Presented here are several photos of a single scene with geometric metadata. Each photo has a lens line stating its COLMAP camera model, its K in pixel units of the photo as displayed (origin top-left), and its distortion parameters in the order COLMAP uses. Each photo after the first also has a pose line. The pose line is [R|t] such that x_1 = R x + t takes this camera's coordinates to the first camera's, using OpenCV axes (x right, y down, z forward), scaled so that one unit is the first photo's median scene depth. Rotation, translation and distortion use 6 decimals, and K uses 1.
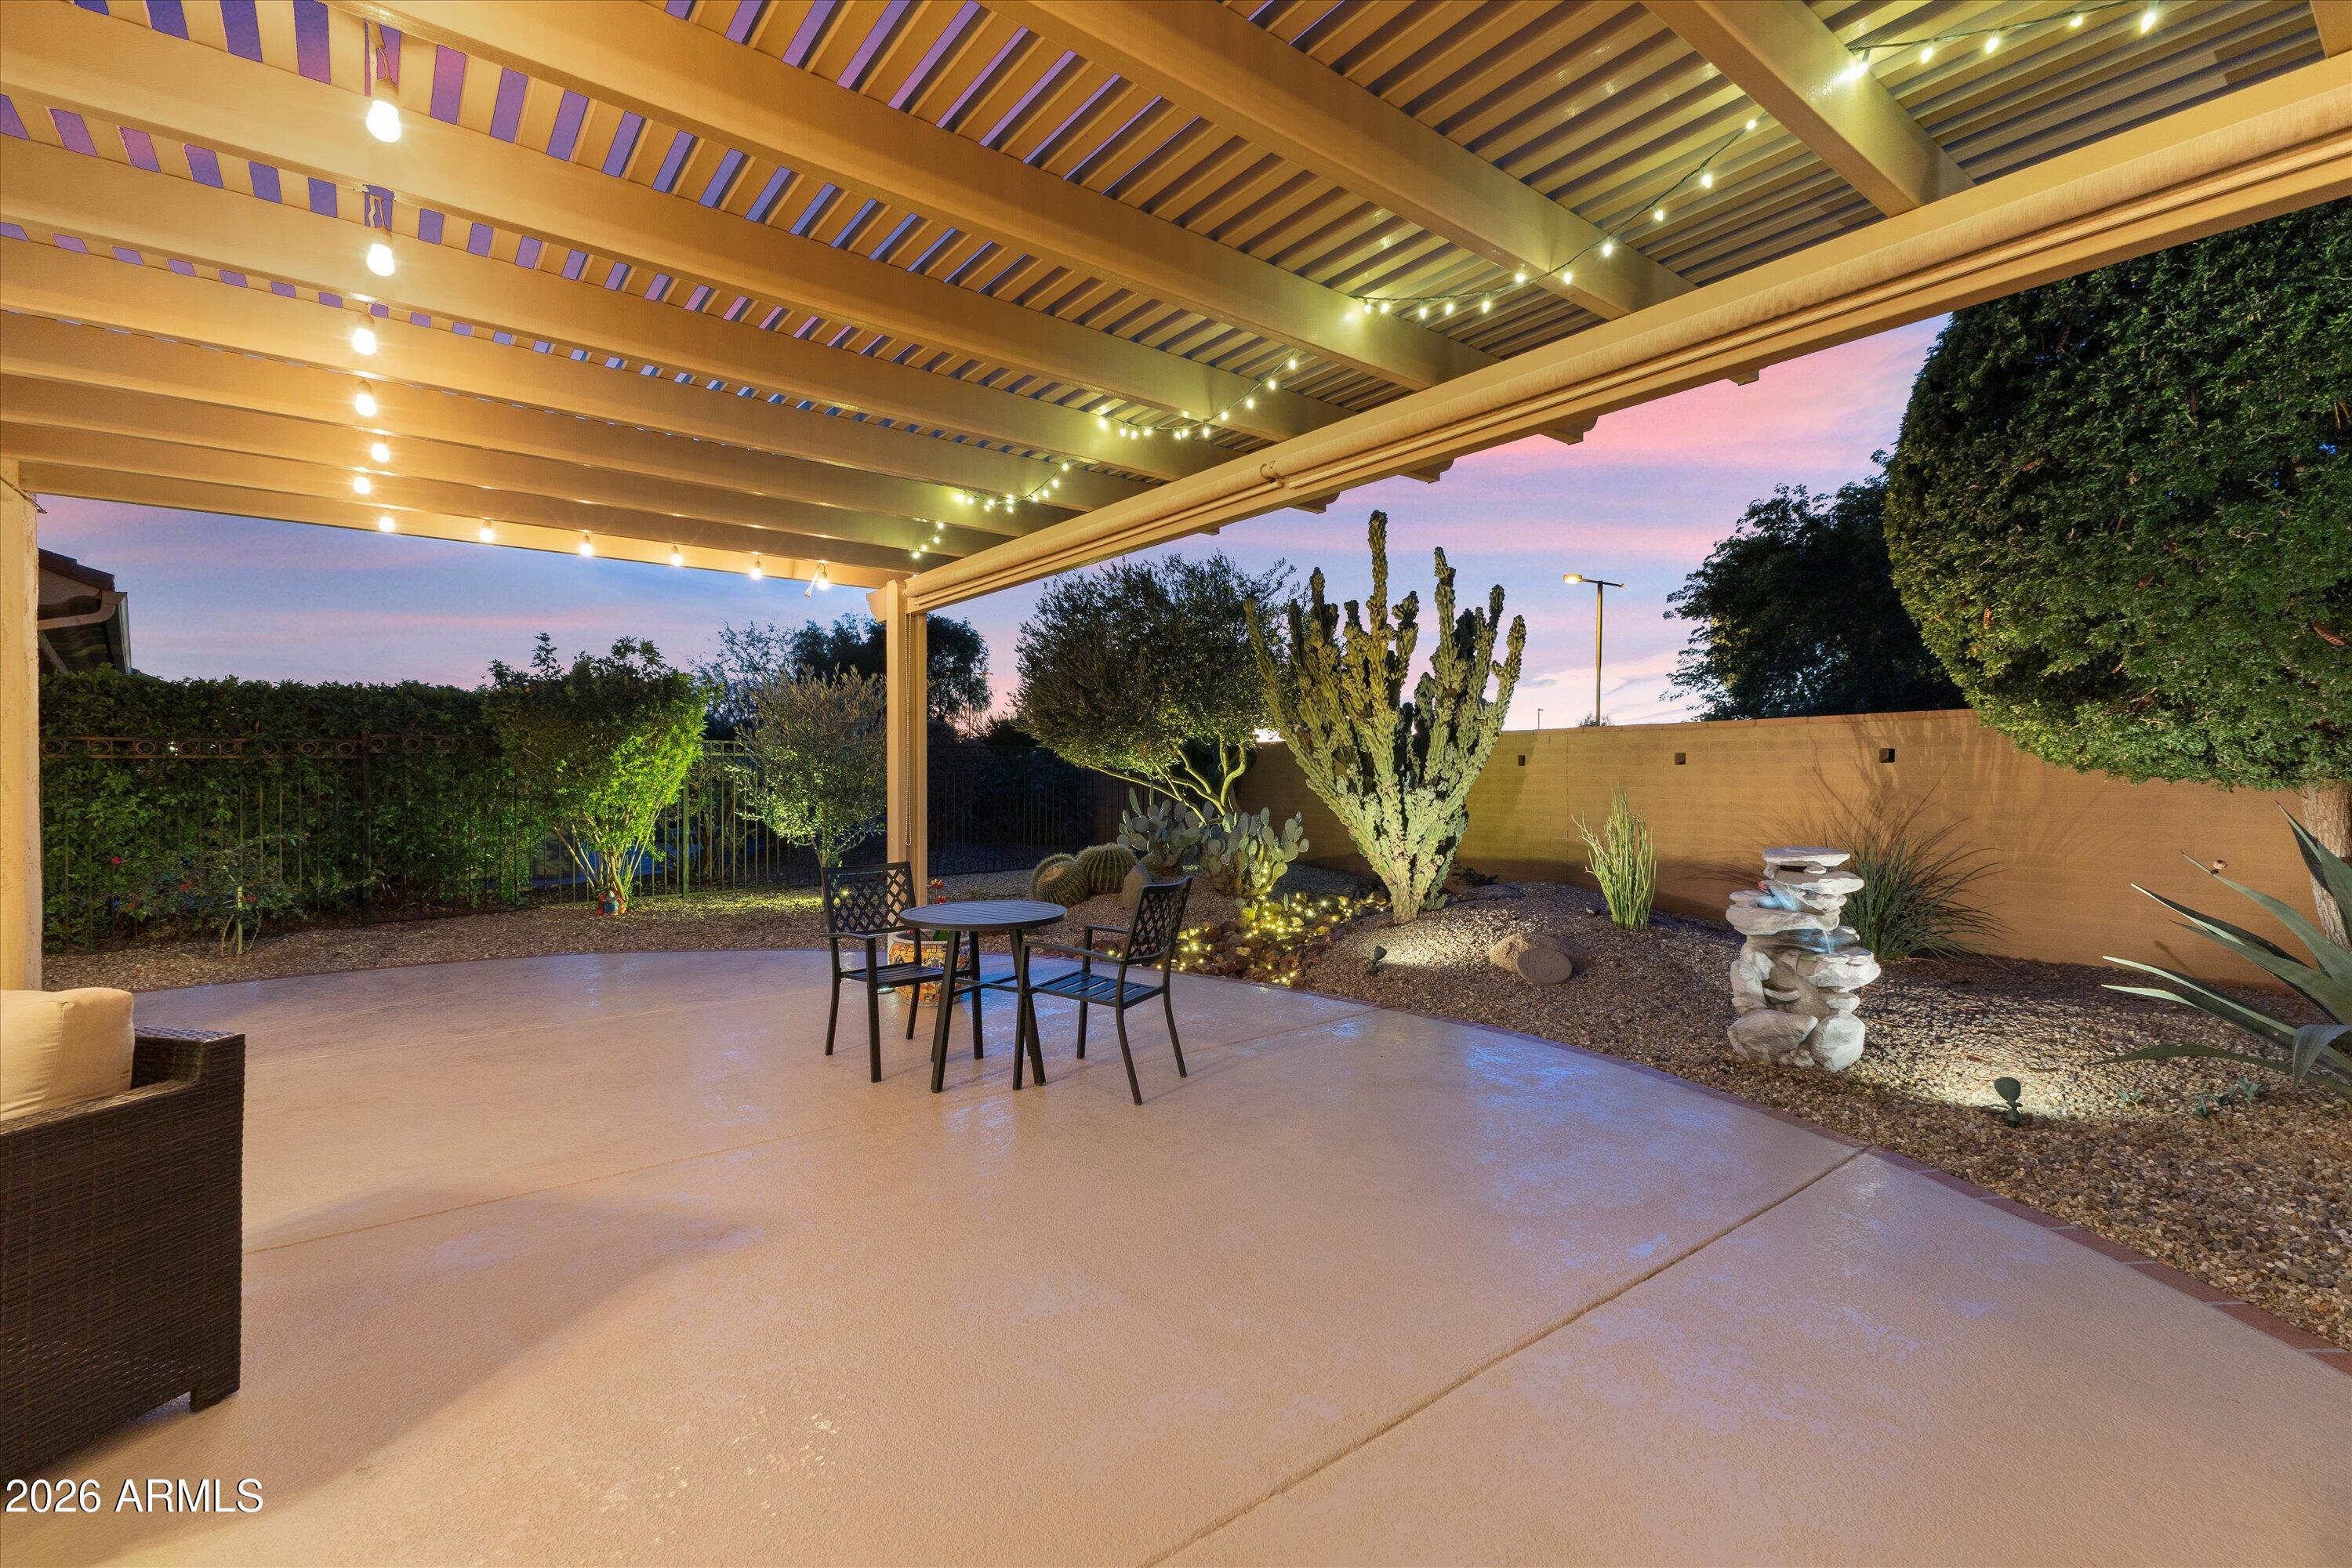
lens RADIAL K [[1016.3, 0, 1162.1], [0, 1016.3, 798.4], [0, 0, 1]] dist [0.011291, -0.002863]
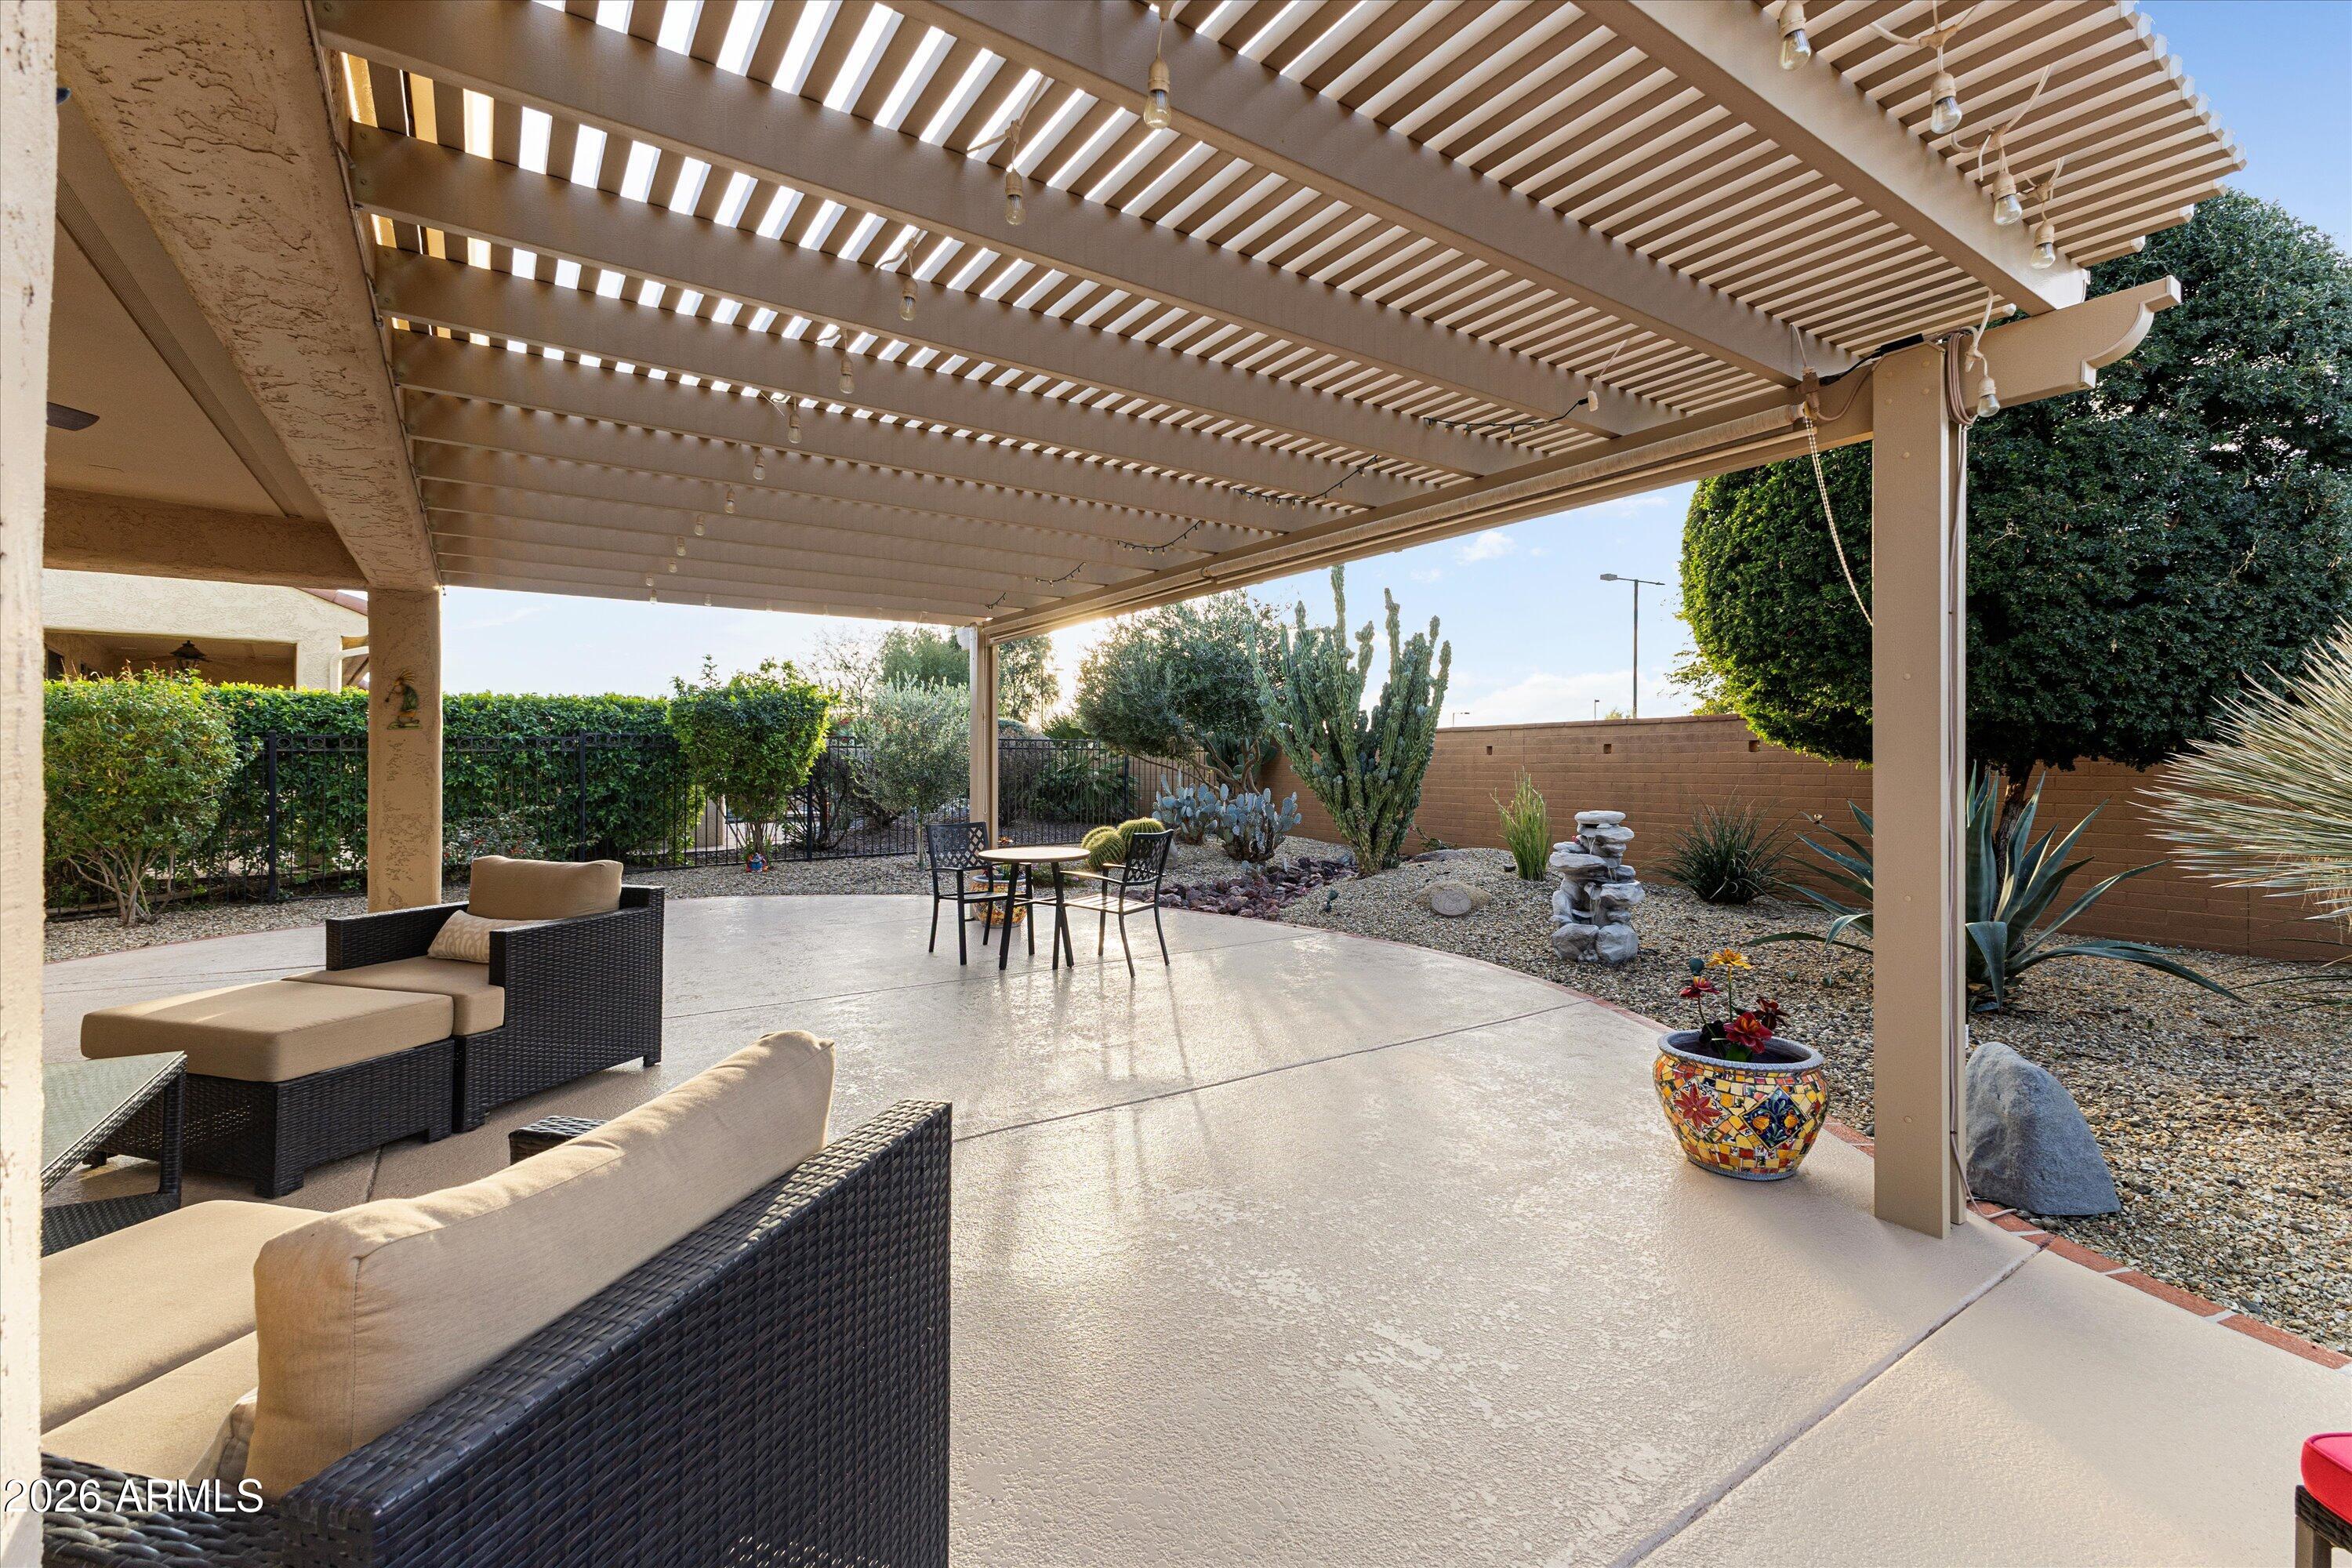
lens RADIAL K [[1016.3, 0, 1184.9], [0, 1016.3, 764.6], [0, 0, 1]] dist [0.011291, -0.002863]
pose [[0.998749, -0.001381, -0.049980, 0.075778], [0.000183, 0.999713, -0.023959, 0.011325], [0.049998, 0.023920, 0.998463, -0.304686]]
